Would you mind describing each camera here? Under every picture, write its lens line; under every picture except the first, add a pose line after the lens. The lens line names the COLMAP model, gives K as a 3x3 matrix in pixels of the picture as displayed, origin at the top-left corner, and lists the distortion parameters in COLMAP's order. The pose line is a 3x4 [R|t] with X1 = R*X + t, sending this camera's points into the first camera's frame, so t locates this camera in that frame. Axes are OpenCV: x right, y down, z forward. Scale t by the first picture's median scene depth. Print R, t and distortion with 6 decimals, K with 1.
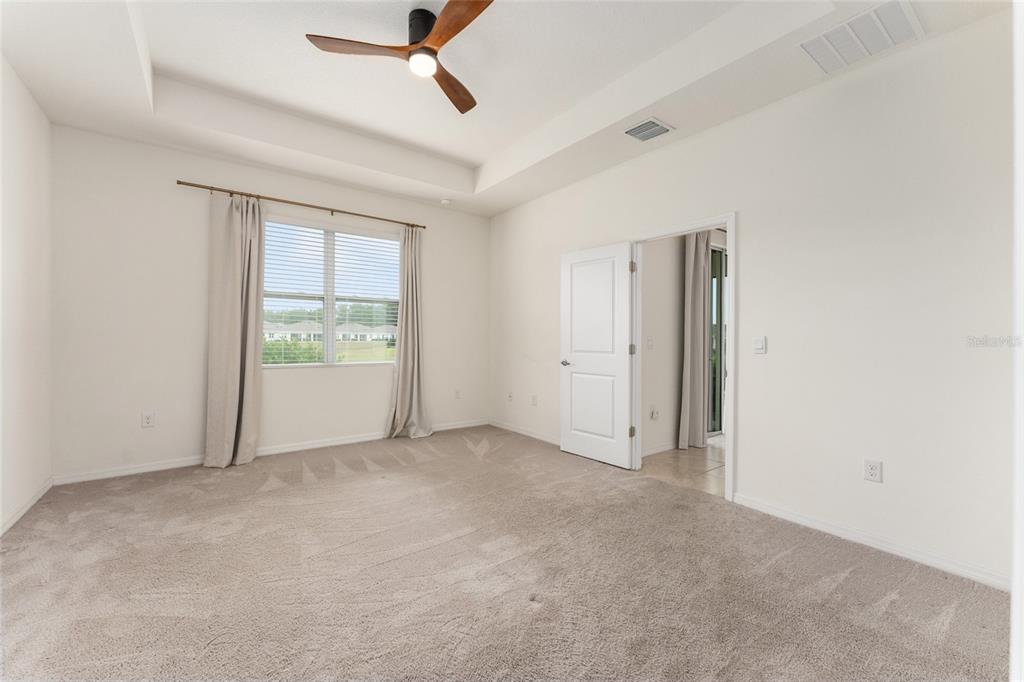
lens RADIAL K [[414.5, 0, 512.0], [0, 414.5, 341.0], [0, 0, 1]] dist [-0.000338, 0.000023]
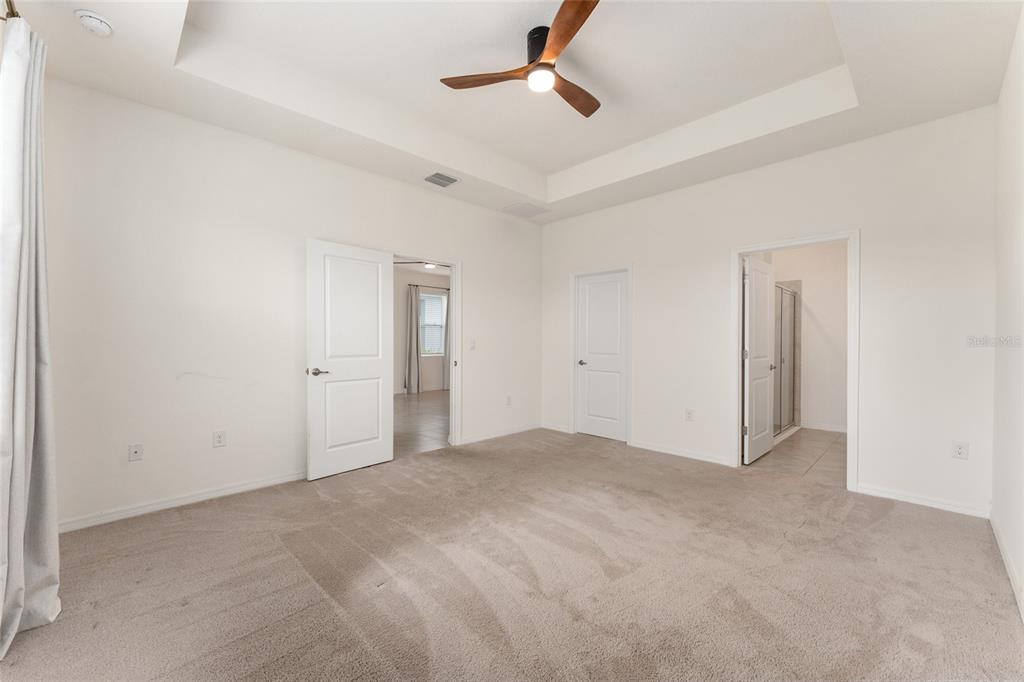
lens RADIAL K [[408.9, 0, 510.4], [0, 408.9, 342.4], [0, 0, 1]] dist [-0.001873, -0.000228]
pose [[-0.141665, -0.016337, 0.989780, -0.853185], [0.003572, 0.999849, 0.017014, -0.022837], [-0.989908, 0.005945, -0.141585, 0.852132]]
